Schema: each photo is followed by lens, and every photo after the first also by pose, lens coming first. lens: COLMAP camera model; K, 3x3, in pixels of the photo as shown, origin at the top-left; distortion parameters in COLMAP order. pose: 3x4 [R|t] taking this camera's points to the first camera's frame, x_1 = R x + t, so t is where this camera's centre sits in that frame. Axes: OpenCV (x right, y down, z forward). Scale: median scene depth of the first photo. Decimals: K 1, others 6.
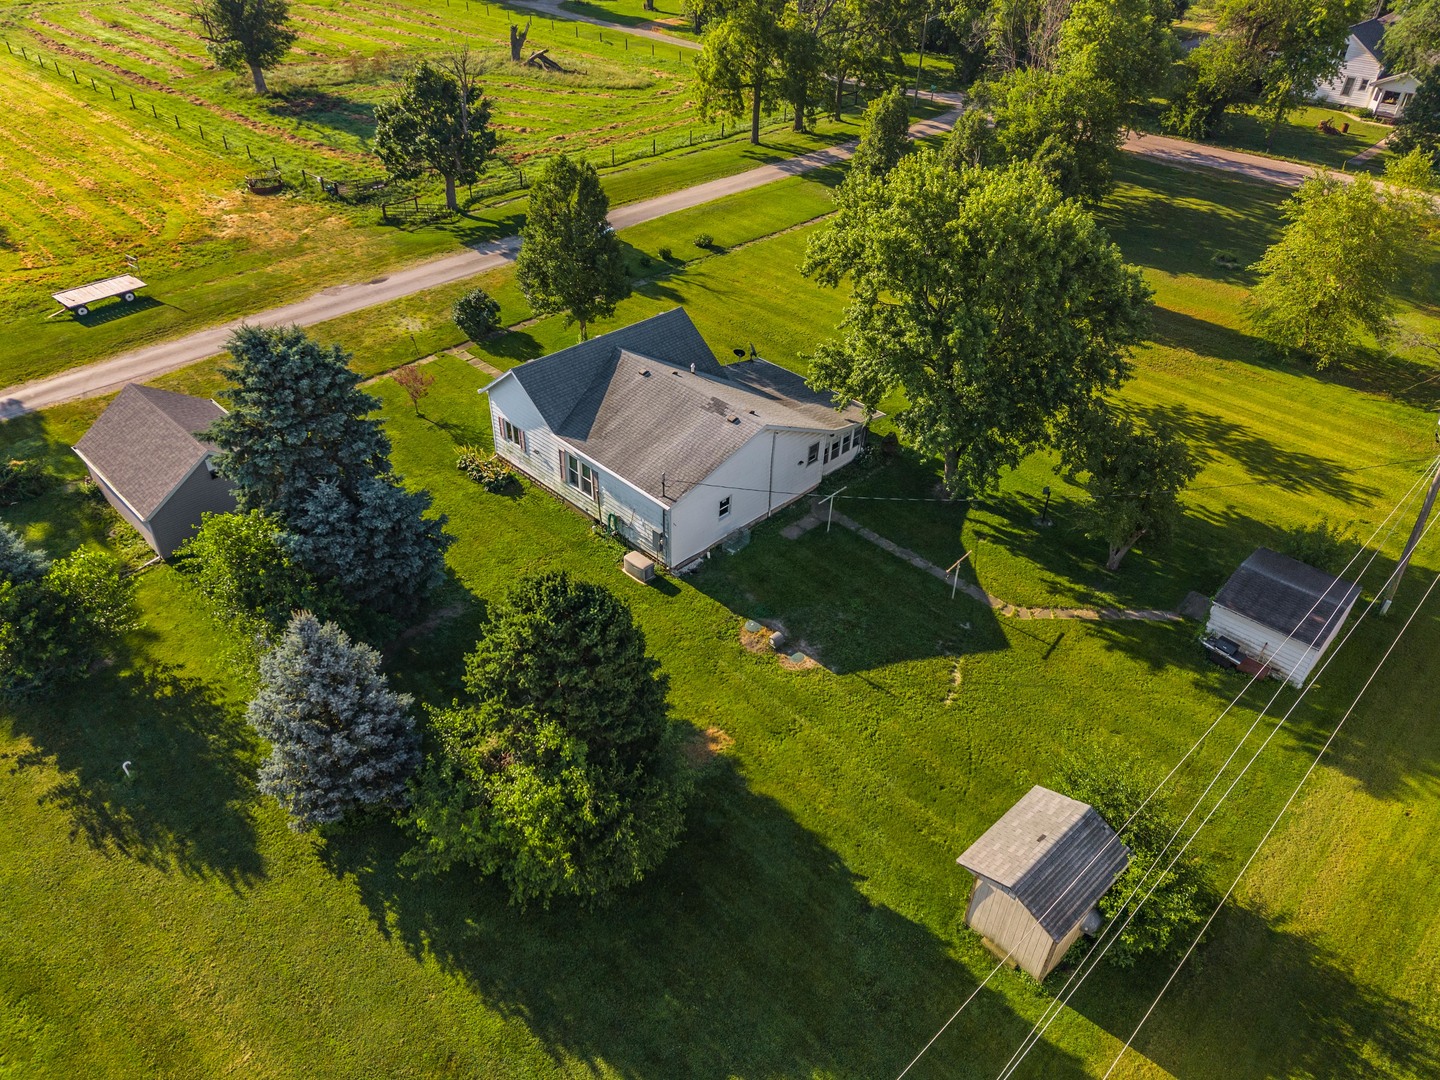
lens RADIAL K [[980.7, 0, 720.0], [0, 980.7, 540.0], [0, 0, 1]] dist [0.146307, -0.284169]
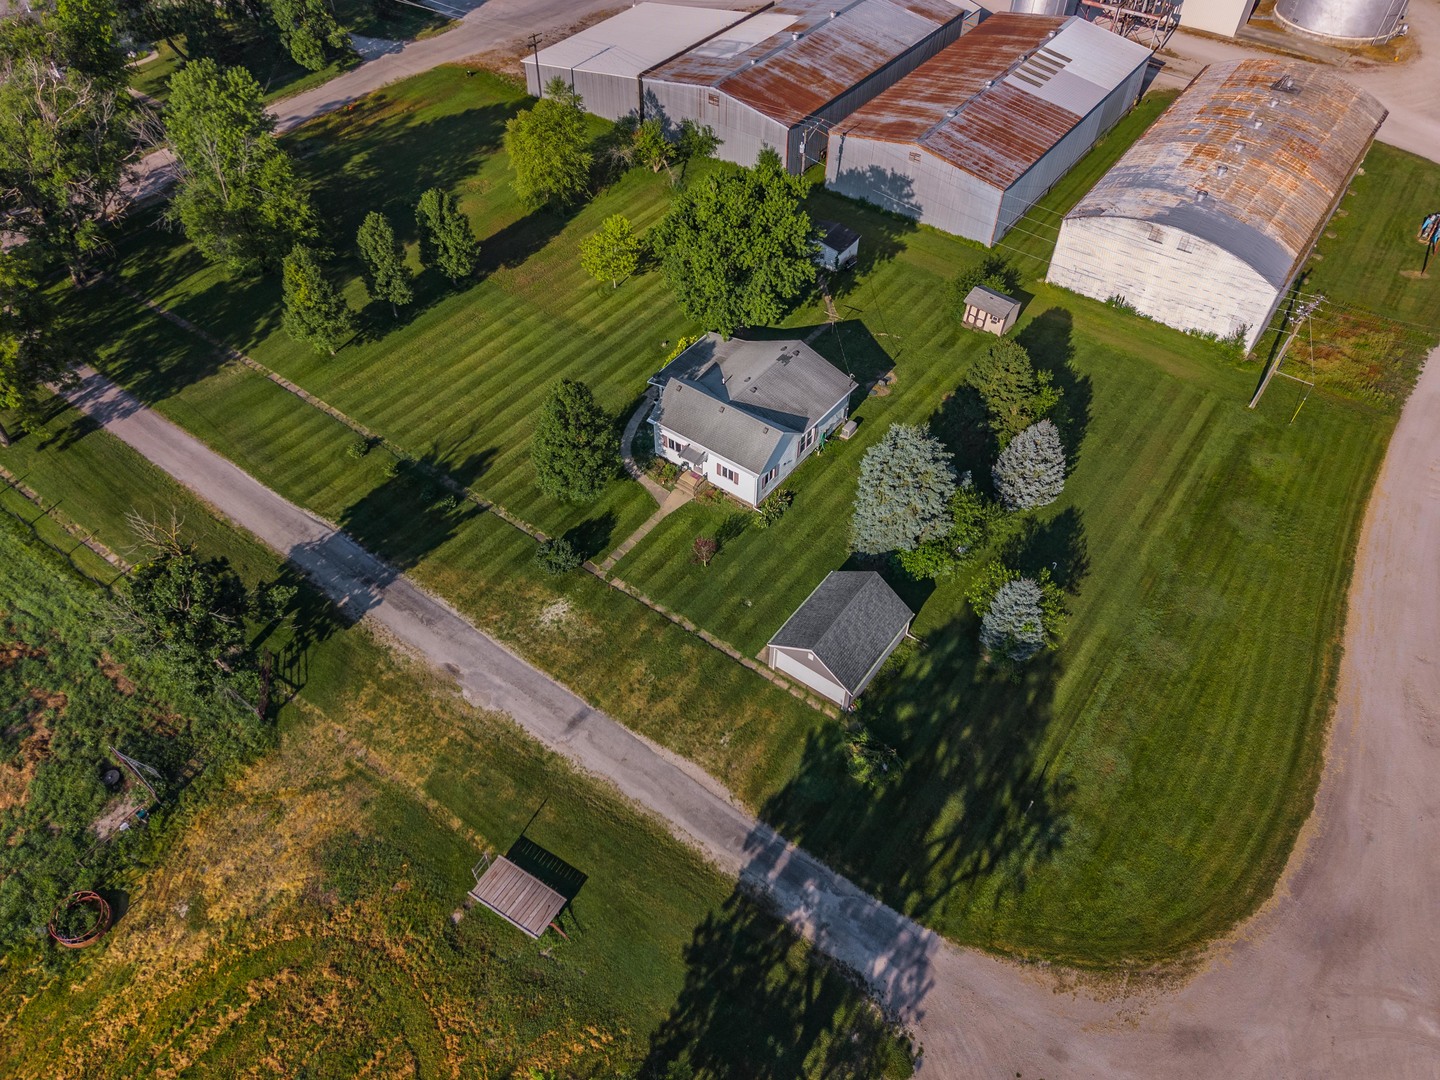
lens RADIAL K [[1010.0, 0, 720.0], [0, 1010.0, 540.0], [0, 0, 1]] dist [-0.003098, -0.002123]
pose [[-0.139429, -0.746056, 0.651123, -1.257757], [0.578051, 0.472560, 0.665240, -1.117379], [-0.804000, 0.469136, 0.365370, 0.514162]]
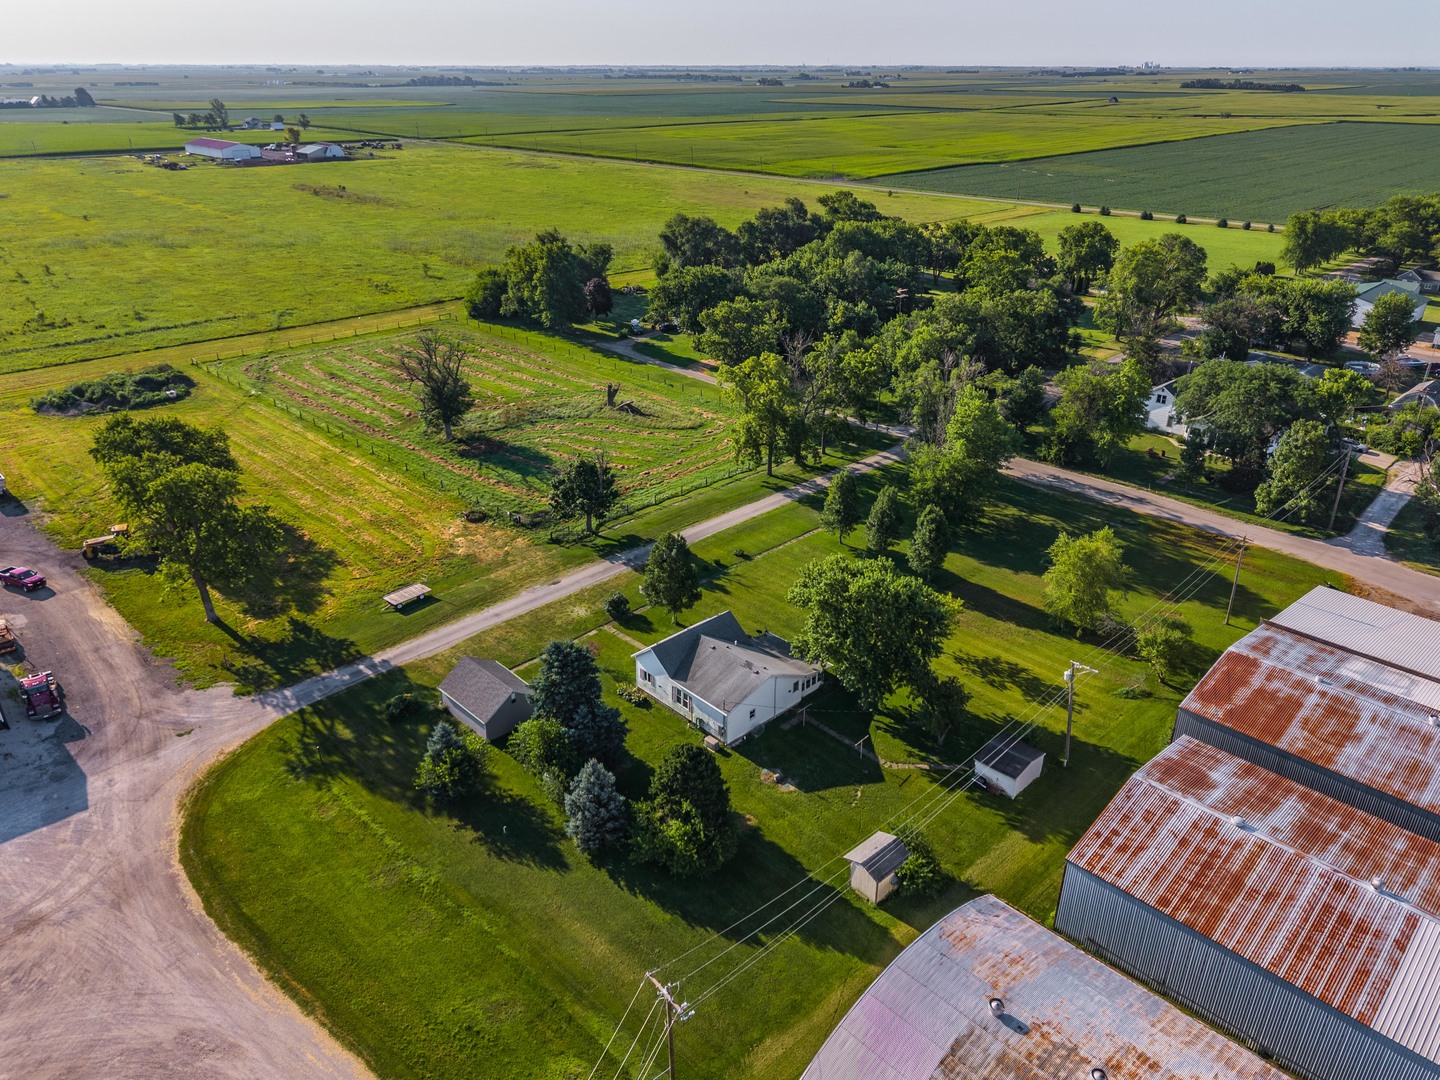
lens RADIAL K [[980.7, 0, 720.0], [0, 980.7, 540.0], [0, 0, 1]] dist [0.146307, -0.284169]
pose [[0.999560, -0.009331, -0.028138, -0.001687], [0.003702, 0.981032, -0.193810, 0.007824], [0.029413, 0.193621, 0.980635, -0.987970]]
